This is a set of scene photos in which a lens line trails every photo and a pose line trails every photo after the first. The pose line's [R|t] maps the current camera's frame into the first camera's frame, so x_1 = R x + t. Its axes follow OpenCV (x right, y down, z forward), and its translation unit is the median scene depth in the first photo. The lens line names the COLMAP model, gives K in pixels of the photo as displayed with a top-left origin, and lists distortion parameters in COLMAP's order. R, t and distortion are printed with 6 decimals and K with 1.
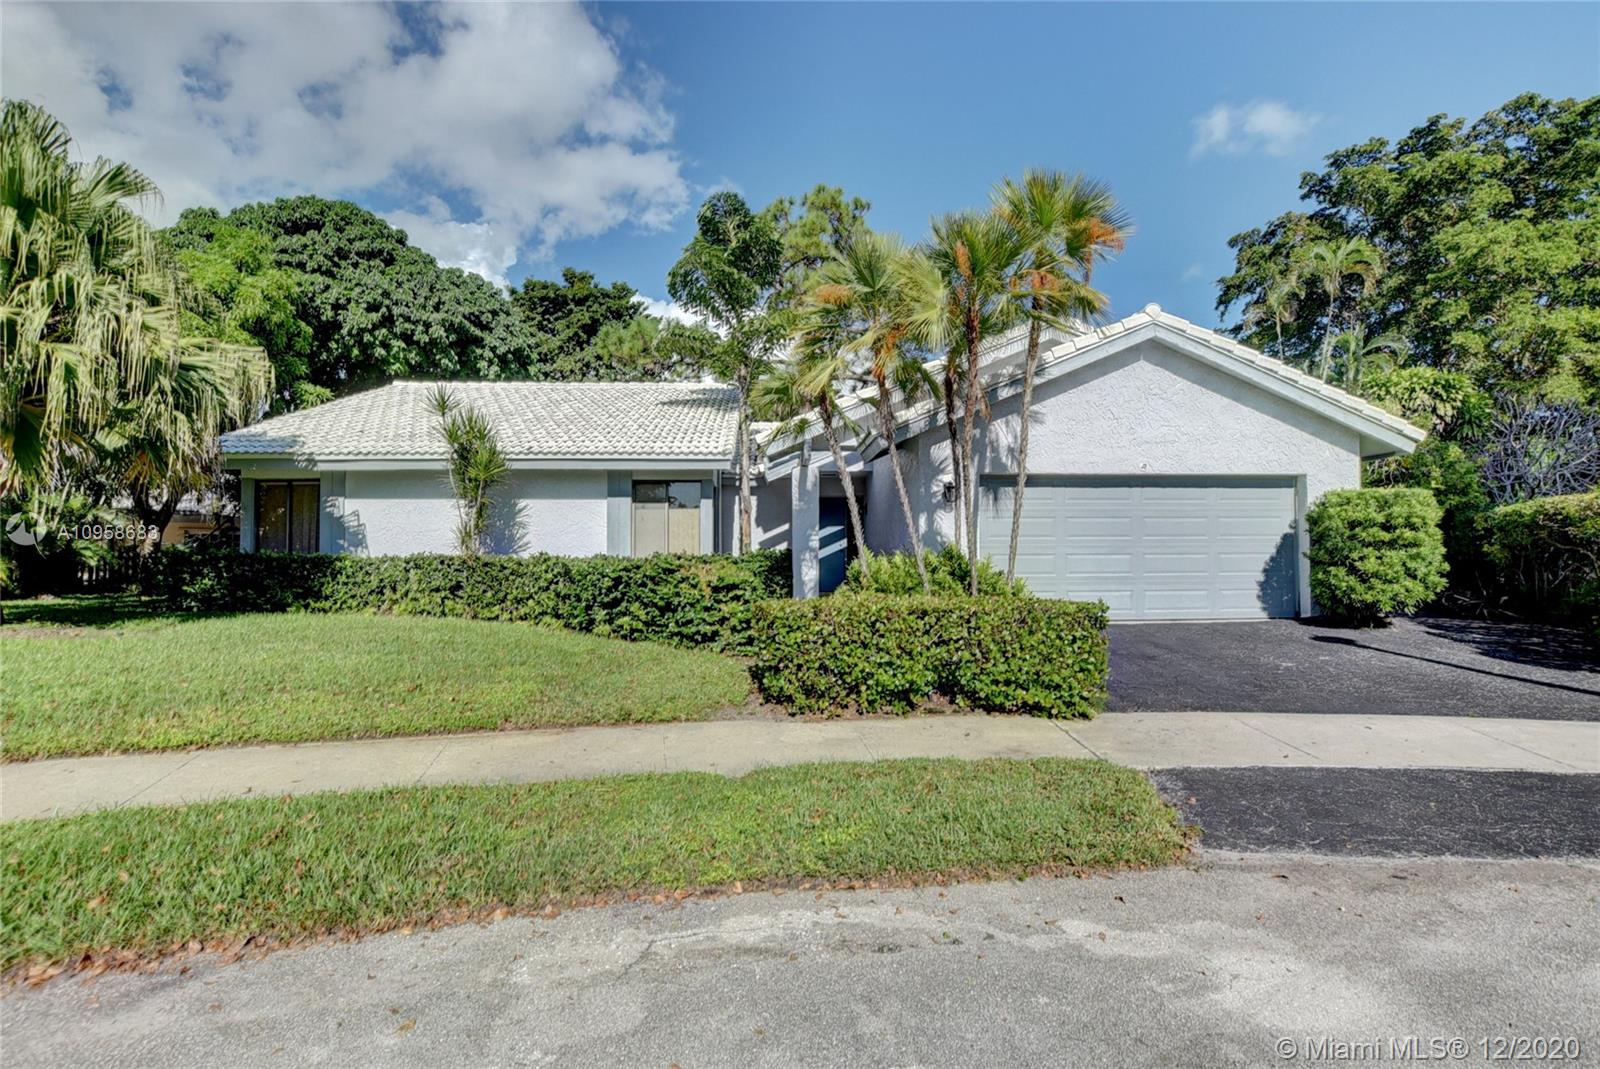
lens RADIAL K [[708.8, 0, 796.0], [0, 708.8, 544.8], [0, 0, 1]] dist [-0.030648, 0.004897]
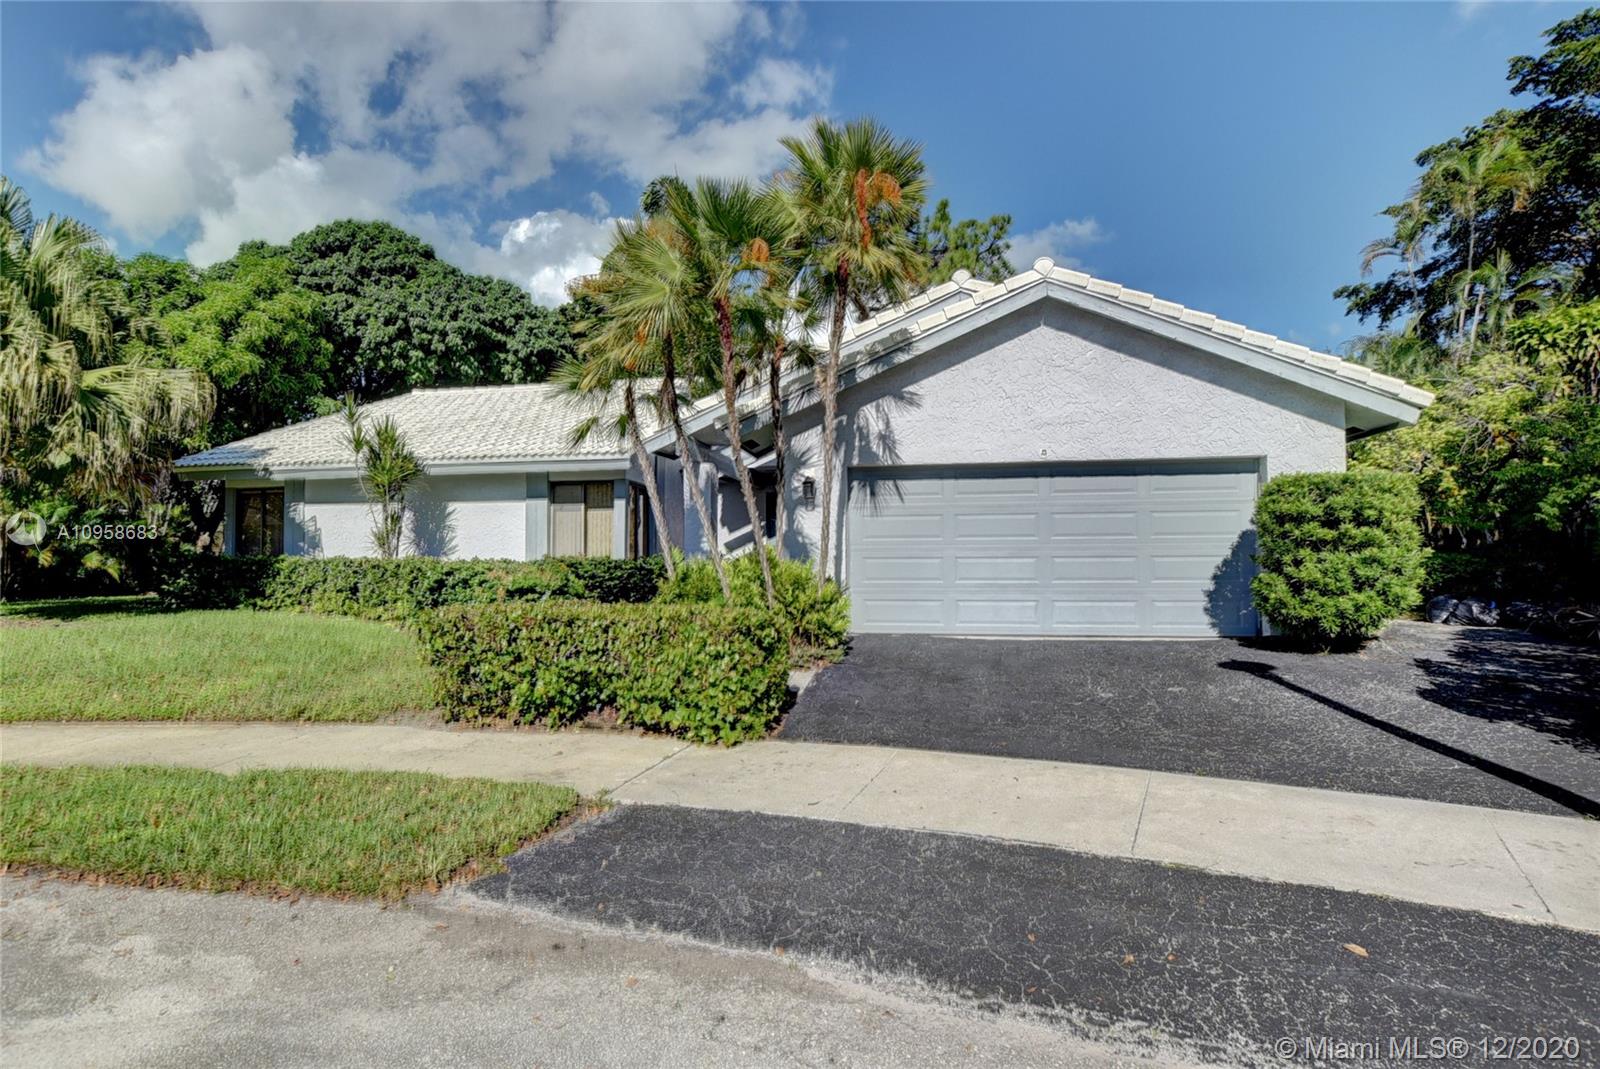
lens RADIAL K [[761.3, 0, 798.1], [0, 761.3, 552.4], [0, 0, 1]] dist [-0.031875, 0.007039]
pose [[0.974233, -0.001112, -0.225540, 0.352952], [0.003634, 0.999935, 0.010768, -0.002337], [0.225513, -0.011310, 0.974174, 0.045856]]
